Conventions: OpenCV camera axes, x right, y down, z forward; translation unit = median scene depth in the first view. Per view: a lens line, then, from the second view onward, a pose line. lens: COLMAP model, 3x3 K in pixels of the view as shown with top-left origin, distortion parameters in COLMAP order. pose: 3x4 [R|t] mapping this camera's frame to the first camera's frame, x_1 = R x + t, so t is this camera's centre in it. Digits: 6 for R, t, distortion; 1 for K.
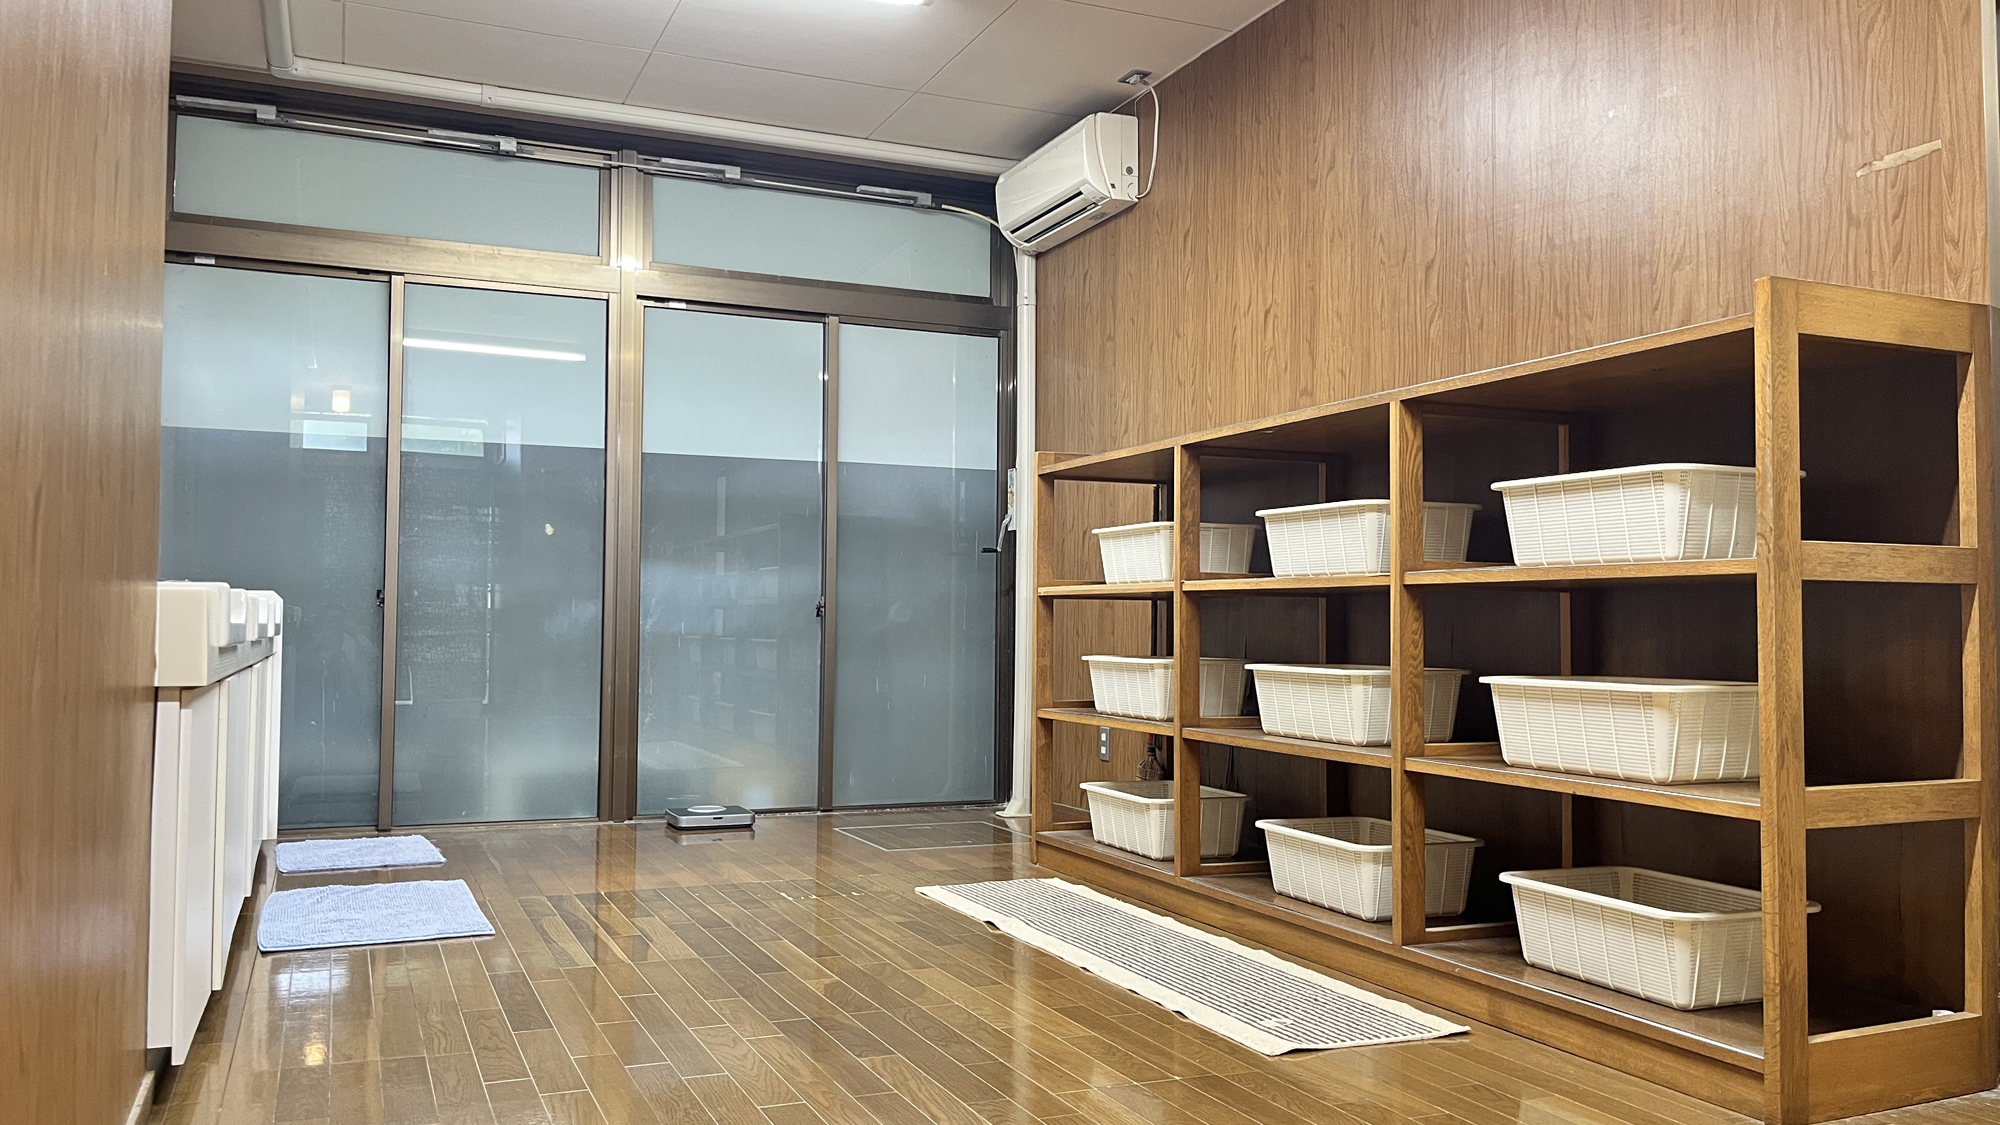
lens RADIAL K [[1495.9, 0, 1000.0], [0, 1495.9, 562.5], [0, 0, 1]] dist [0.008434, 0.001609]
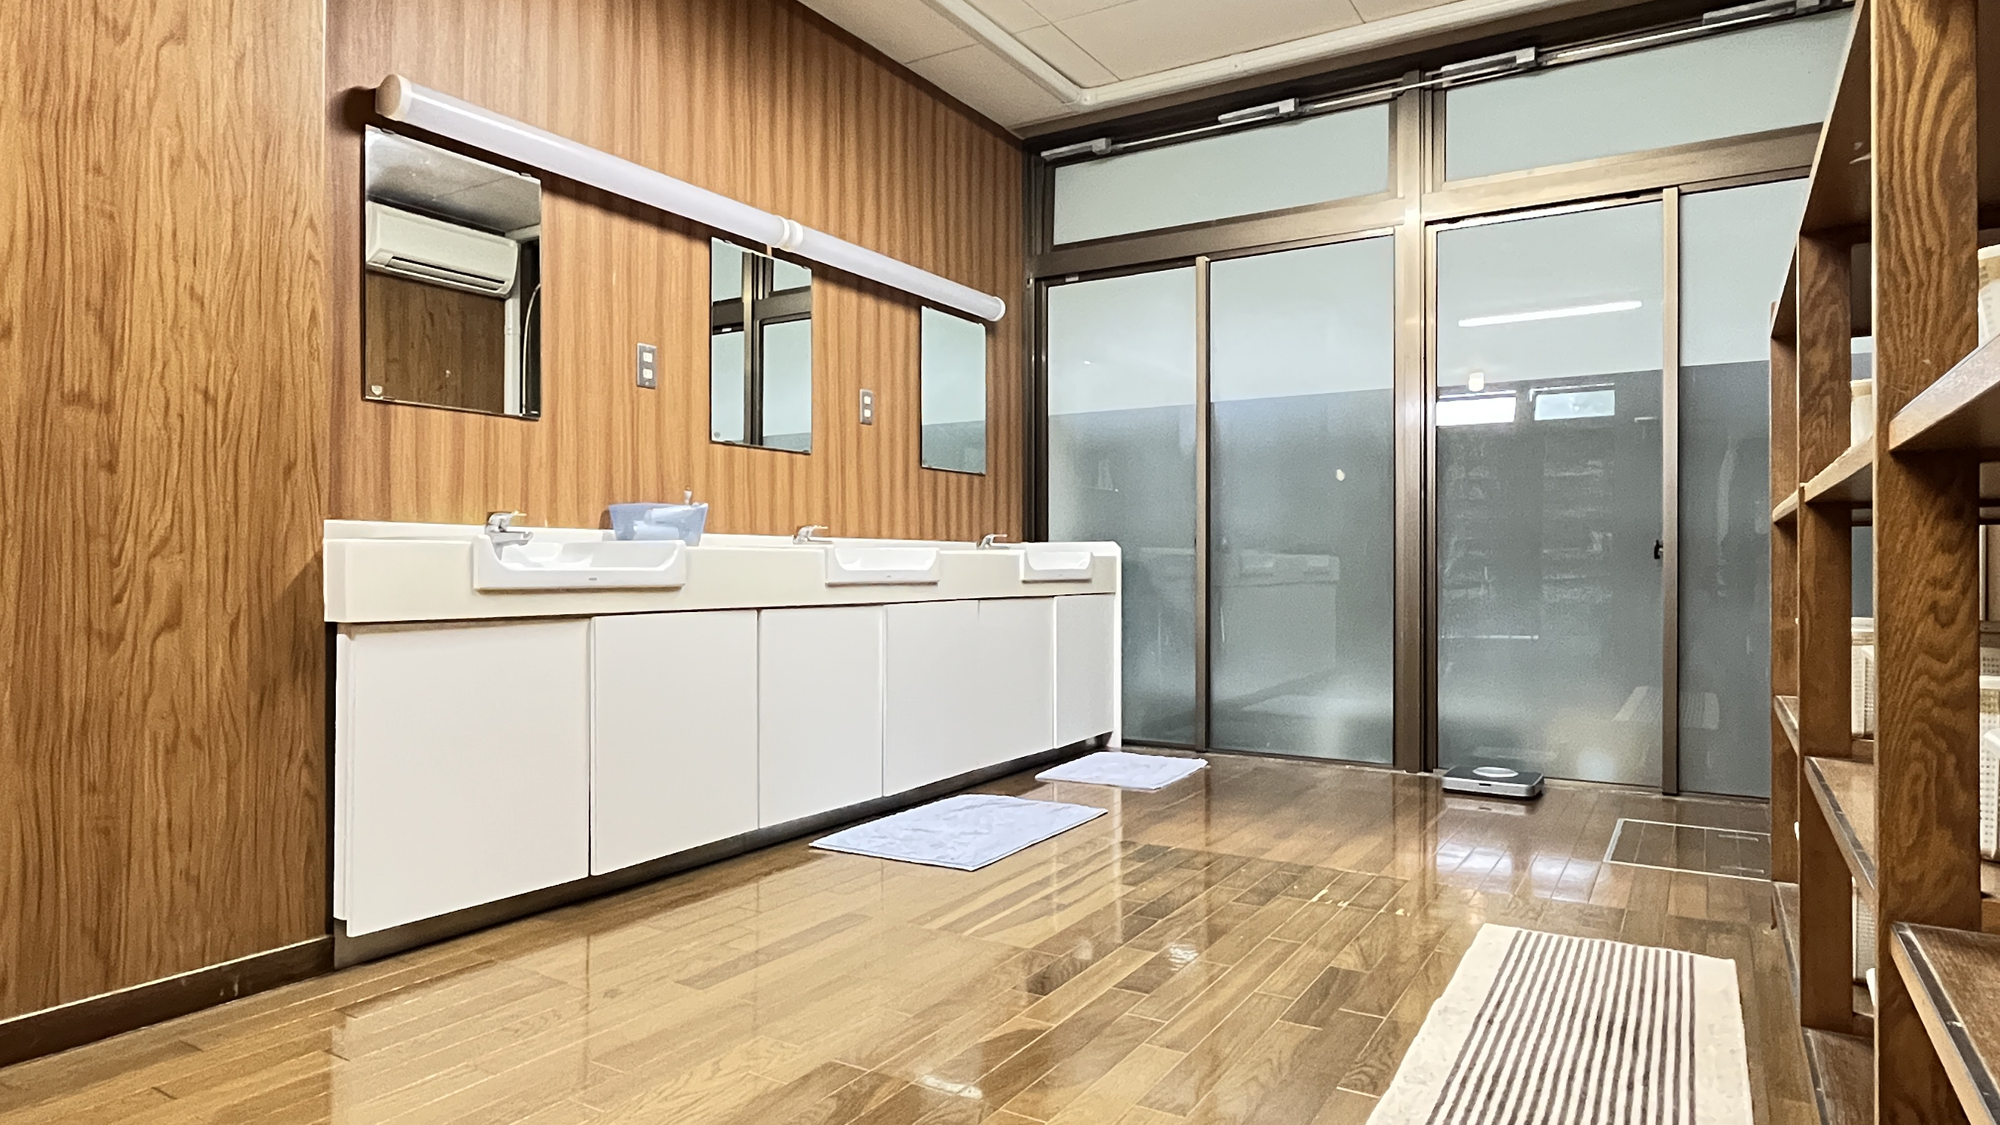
lens RADIAL K [[1152.0, 0, 1000.0], [0, 1152.0, 562.5], [0, 0, 1]] dist [-0.004259, -0.000438]
pose [[0.569683, -0.008956, -0.821815, 0.205893], [0.038227, 0.999147, 0.015611, 0.015969], [0.820975, -0.040309, 0.569540, 0.361760]]
